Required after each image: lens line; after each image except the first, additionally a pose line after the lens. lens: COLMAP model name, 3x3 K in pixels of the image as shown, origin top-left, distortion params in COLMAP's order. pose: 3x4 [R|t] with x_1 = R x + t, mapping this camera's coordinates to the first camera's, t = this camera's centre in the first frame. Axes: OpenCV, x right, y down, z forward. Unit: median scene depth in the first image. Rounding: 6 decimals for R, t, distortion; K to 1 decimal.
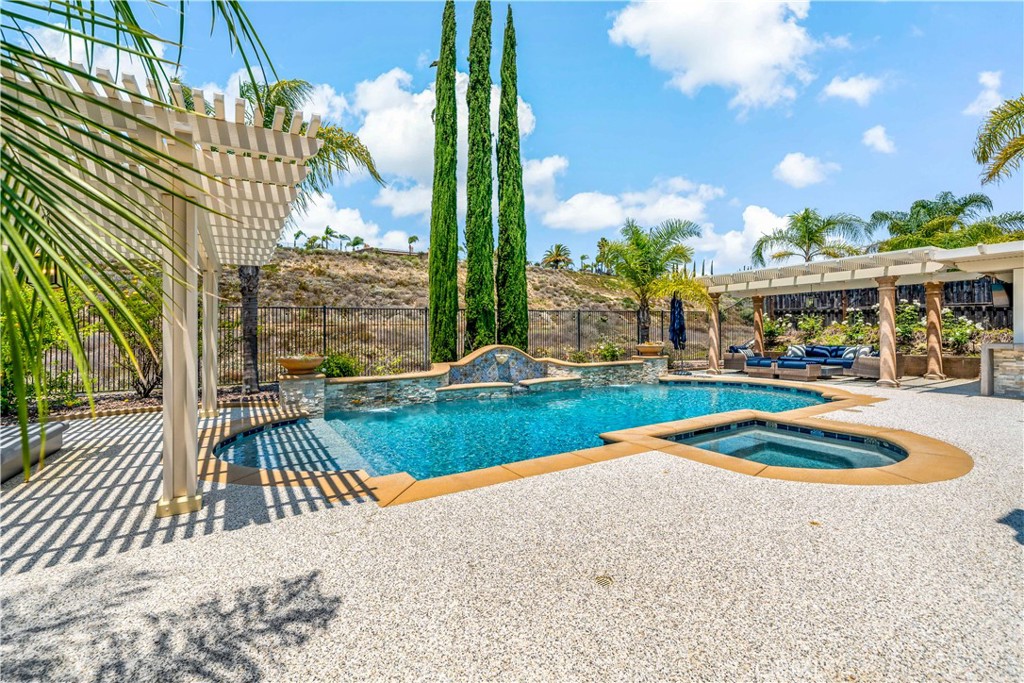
lens RADIAL K [[437.7, 0, 494.9], [0, 437.7, 334.0], [0, 0, 1]] dist [0.000727, 0.000337]
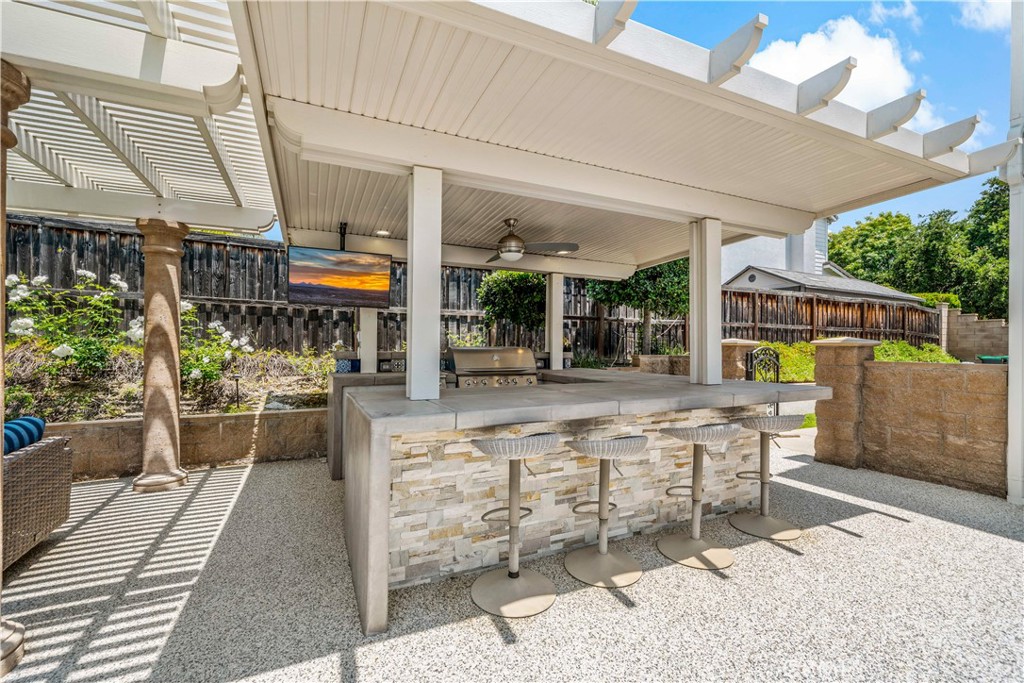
lens RADIAL K [[437.7, 0, 511.5], [0, 437.7, 343.6], [0, 0, 1]] dist [0.000727, 0.000337]
pose [[0.073412, 0.013600, 0.997209, 0.585298], [-0.002546, 0.999906, -0.013450, -0.011144], [-0.997298, -0.001551, 0.073440, 0.607198]]
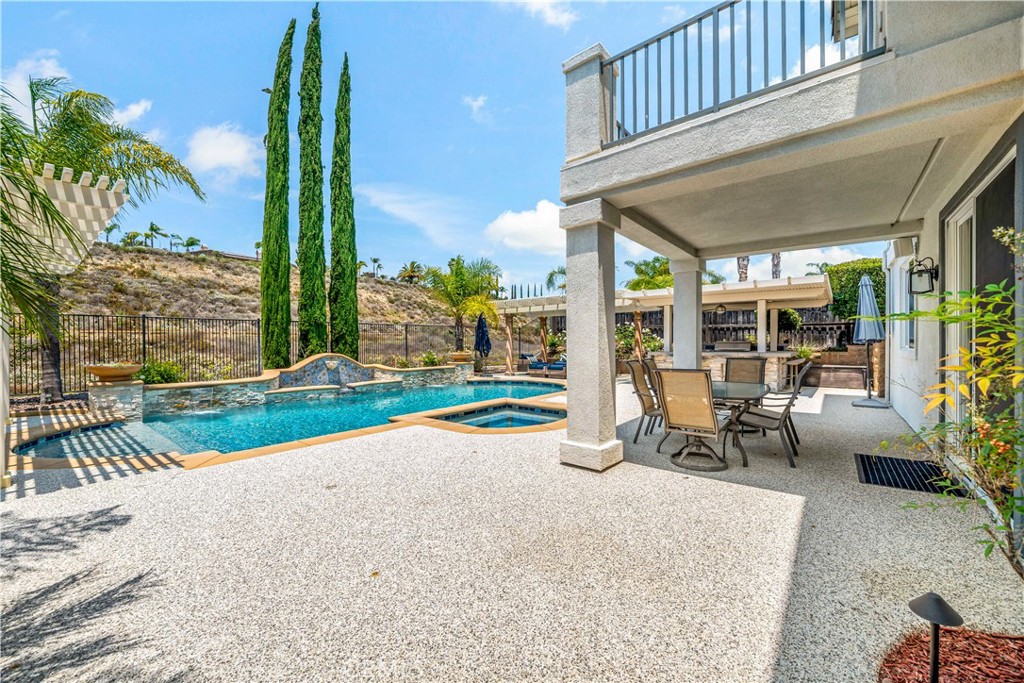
lens RADIAL K [[405.4, 0, 492.3], [0, 405.4, 354.3], [0, 0, 1]] dist [0.004586, -0.001059]
pose [[0.946994, -0.001317, 0.321249, 0.070200], [-0.006741, 0.999690, 0.023967, -0.000471], [-0.321181, -0.024862, 0.946692, -0.146758]]
